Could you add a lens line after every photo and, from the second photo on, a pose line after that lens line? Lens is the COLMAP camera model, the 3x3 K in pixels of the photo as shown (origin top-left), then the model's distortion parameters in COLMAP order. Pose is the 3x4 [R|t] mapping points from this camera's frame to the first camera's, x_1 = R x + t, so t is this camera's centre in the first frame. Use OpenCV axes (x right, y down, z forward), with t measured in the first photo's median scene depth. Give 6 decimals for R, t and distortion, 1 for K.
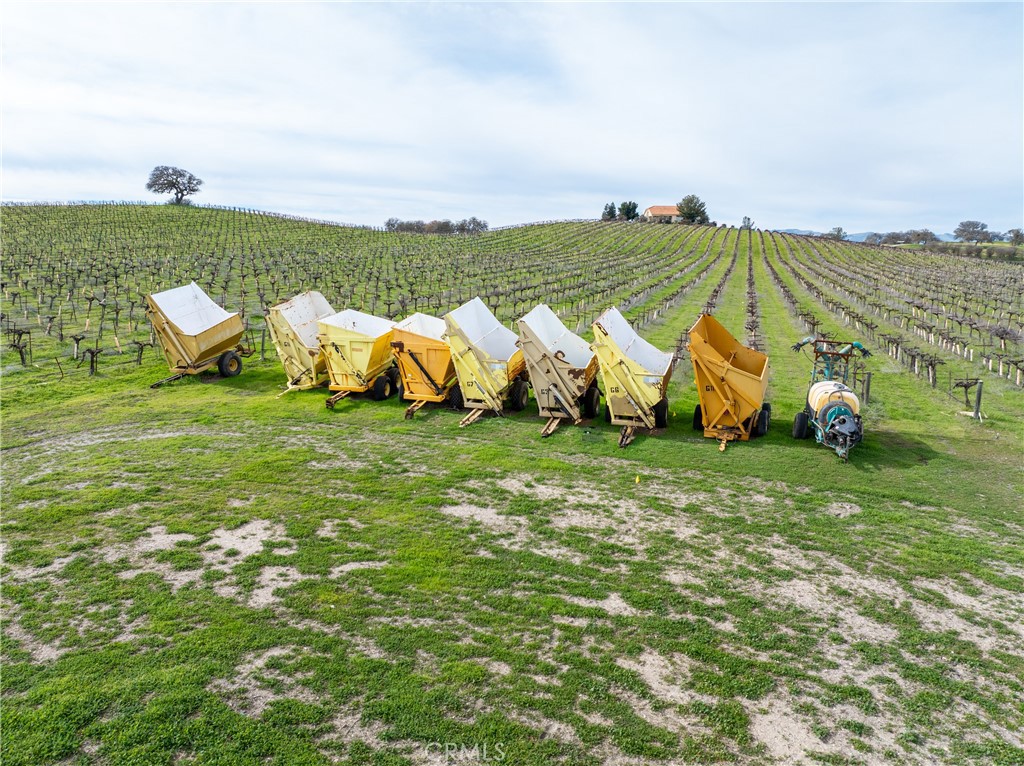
lens RADIAL K [[727.7, 0, 509.7], [0, 727.7, 384.3], [0, 0, 1]] dist [-0.055613, 0.032250]
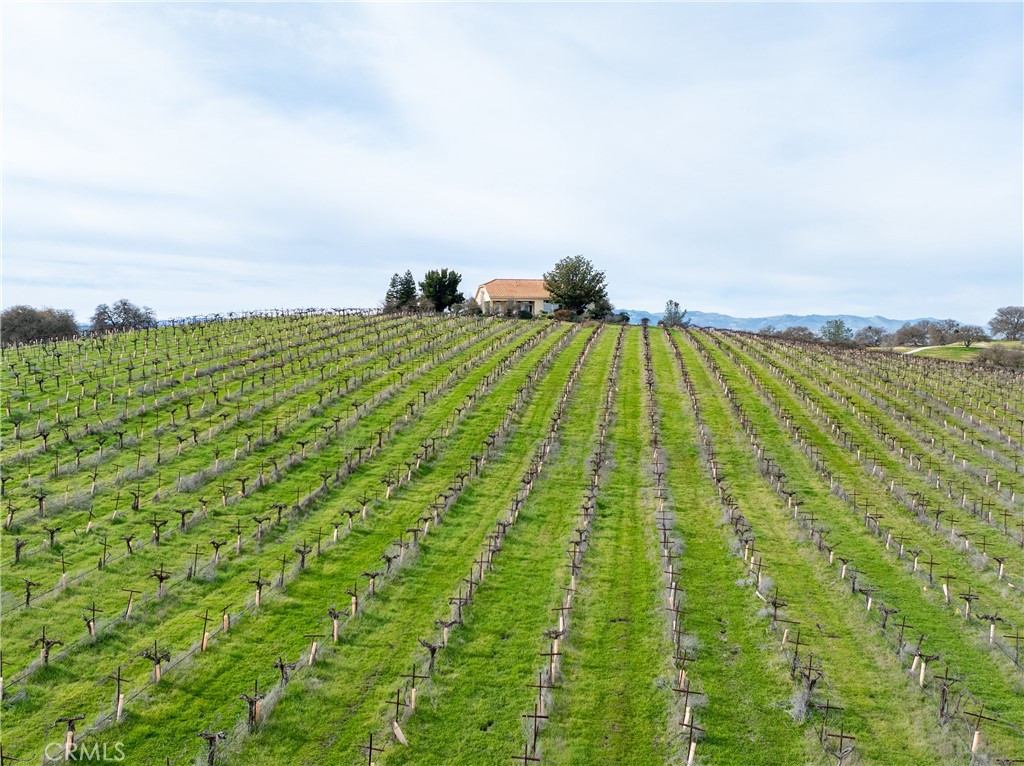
lens RADIAL K [[727.7, 0, 513.8], [0, 727.7, 382.1], [0, 0, 1]] dist [-0.055613, 0.032250]
pose [[0.985050, -0.014604, 0.171647, 0.129303], [0.032036, 0.994549, -0.099226, -0.133900], [-0.169262, 0.103241, 0.980149, 0.546720]]
